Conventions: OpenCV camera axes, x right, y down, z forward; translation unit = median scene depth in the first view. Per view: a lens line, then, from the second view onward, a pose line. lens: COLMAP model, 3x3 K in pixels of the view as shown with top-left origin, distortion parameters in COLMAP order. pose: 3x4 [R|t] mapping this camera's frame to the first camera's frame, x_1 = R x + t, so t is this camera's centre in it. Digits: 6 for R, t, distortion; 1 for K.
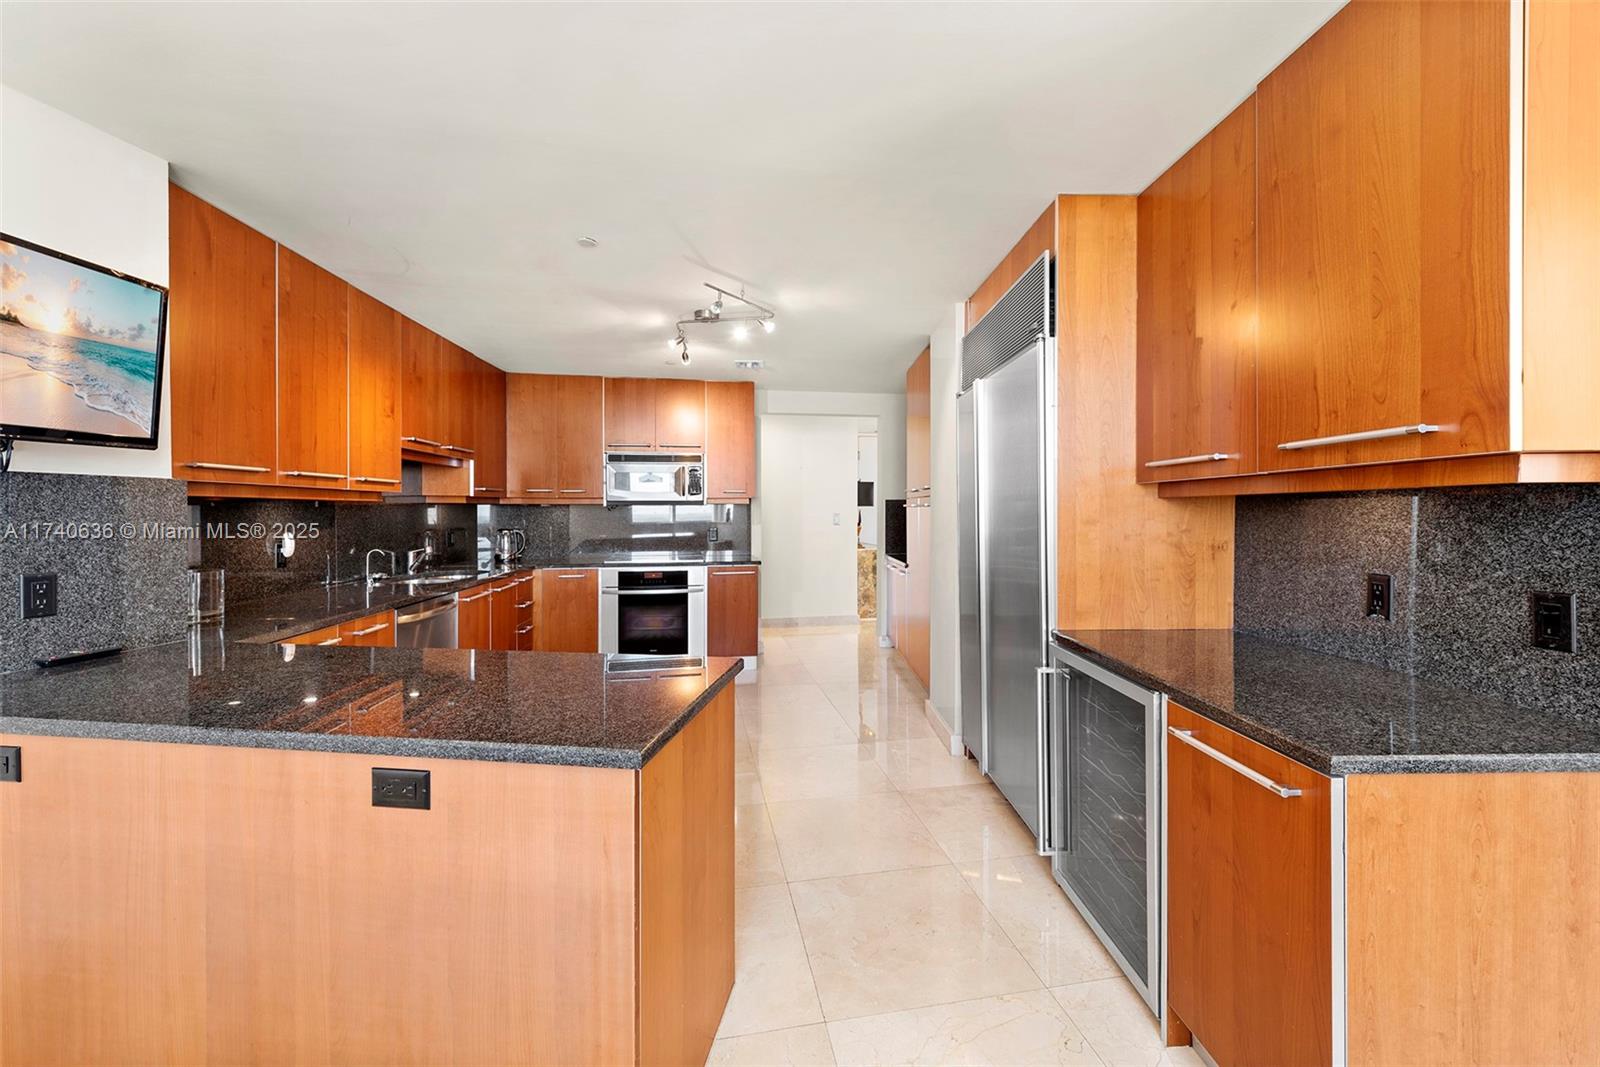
lens RADIAL K [[621.6, 0, 821.4], [0, 621.6, 532.5], [0, 0, 1]] dist [-0.000425, -0.000016]
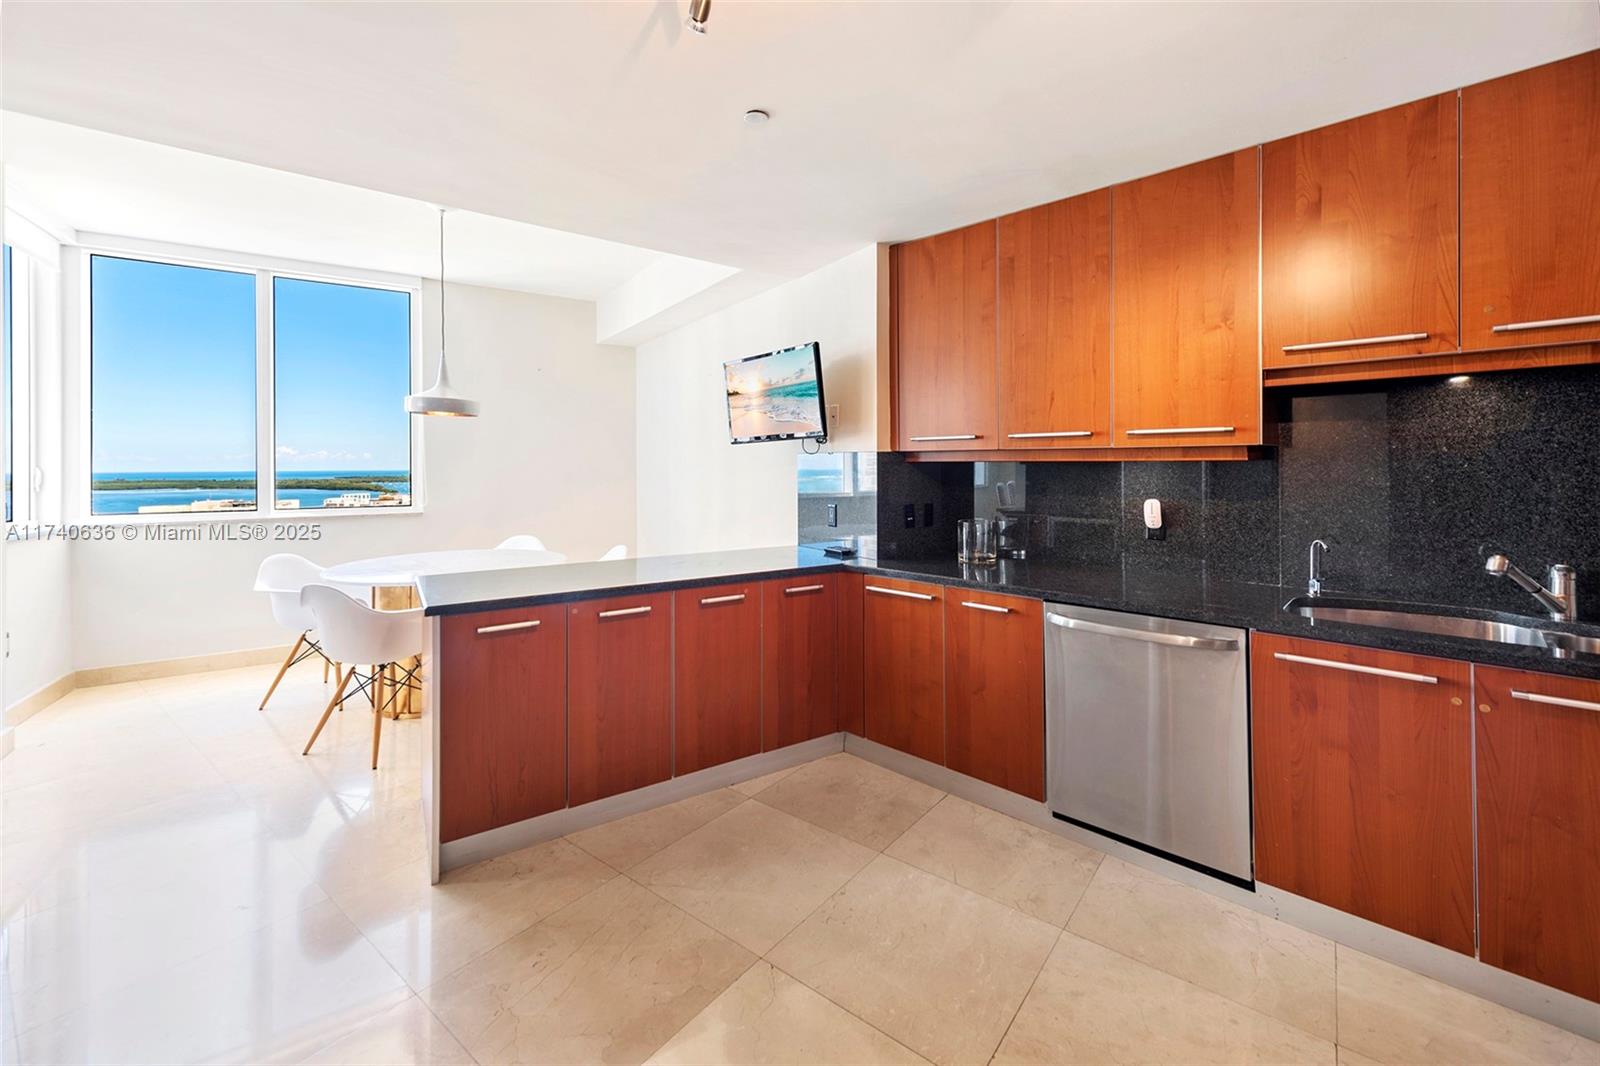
lens RADIAL K [[636.1, 0, 806.9], [0, 636.1, 484.2], [0, 0, 1]] dist [-0.001046, -0.000350]
pose [[-0.755219, 0.017410, -0.655241, 0.048641], [-0.024626, 0.998188, 0.054906, -0.049026], [0.655010, 0.057602, -0.753422, 1.157717]]
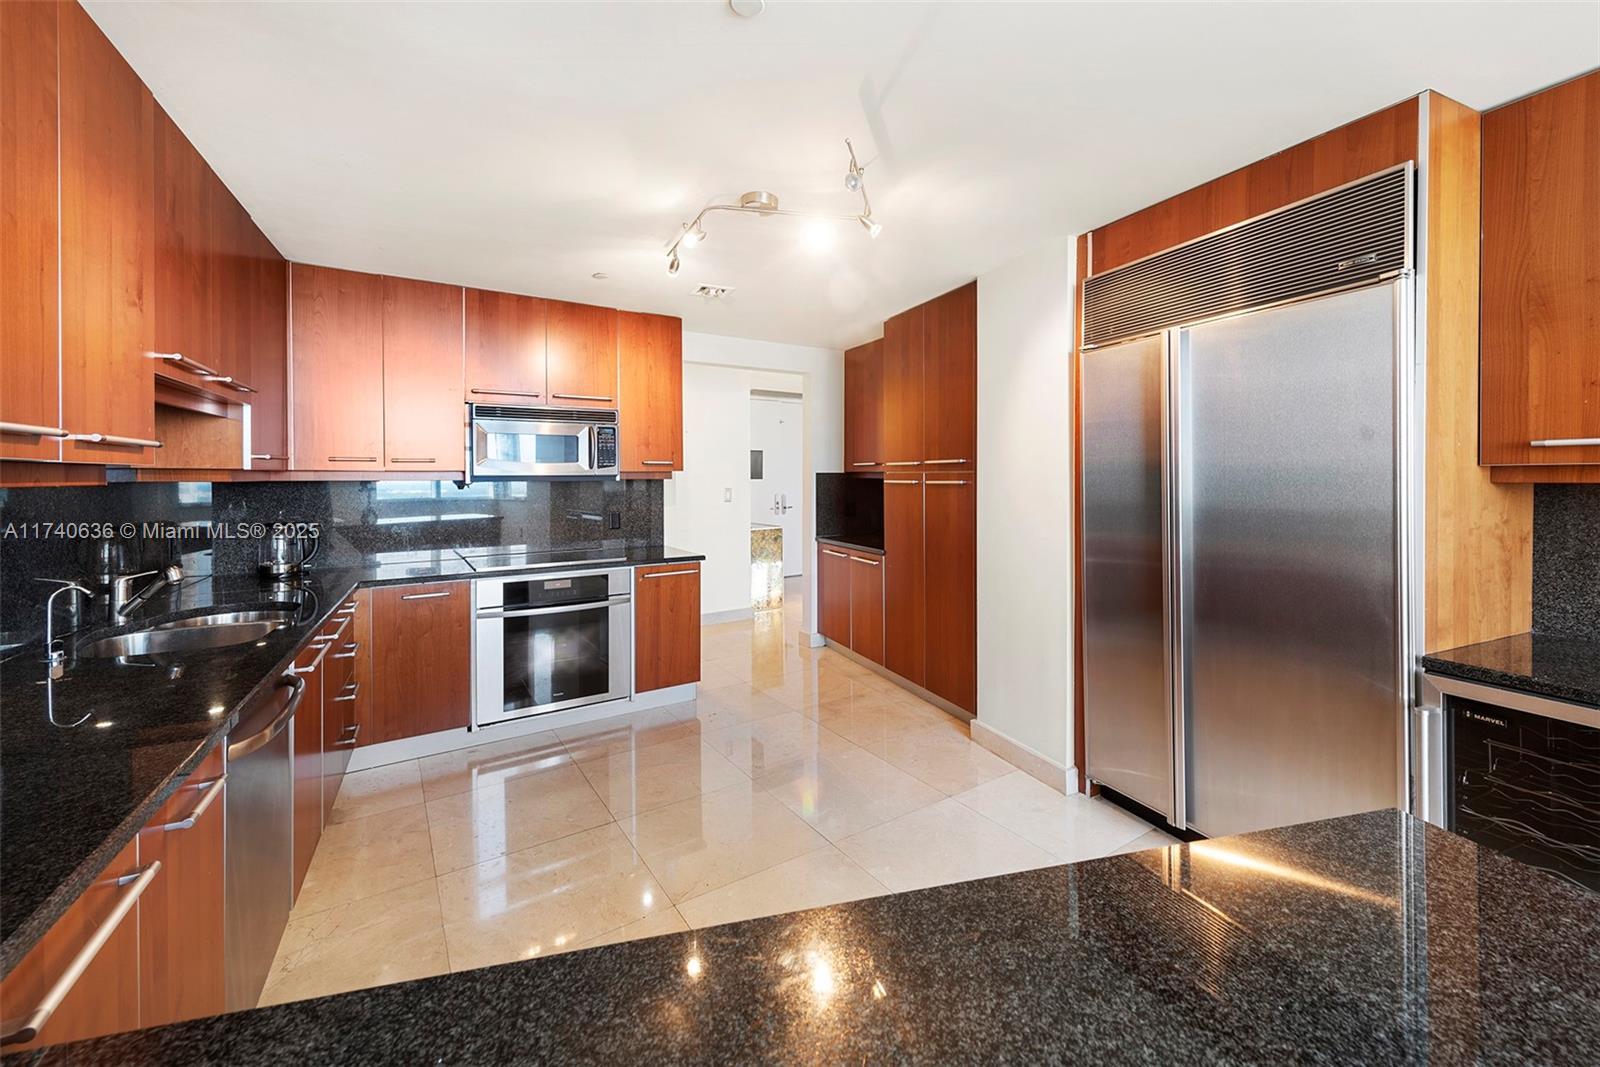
lens RADIAL K [[642.8, 0, 825.1], [0, 642.8, 495.3], [0, 0, 1]] dist [0.014731, -0.003945]
pose [[0.926053, -0.012589, 0.377183, -0.375561], [0.015645, 0.999865, -0.005040, -0.030102], [-0.377068, 0.010569, 0.926125, 0.328879]]
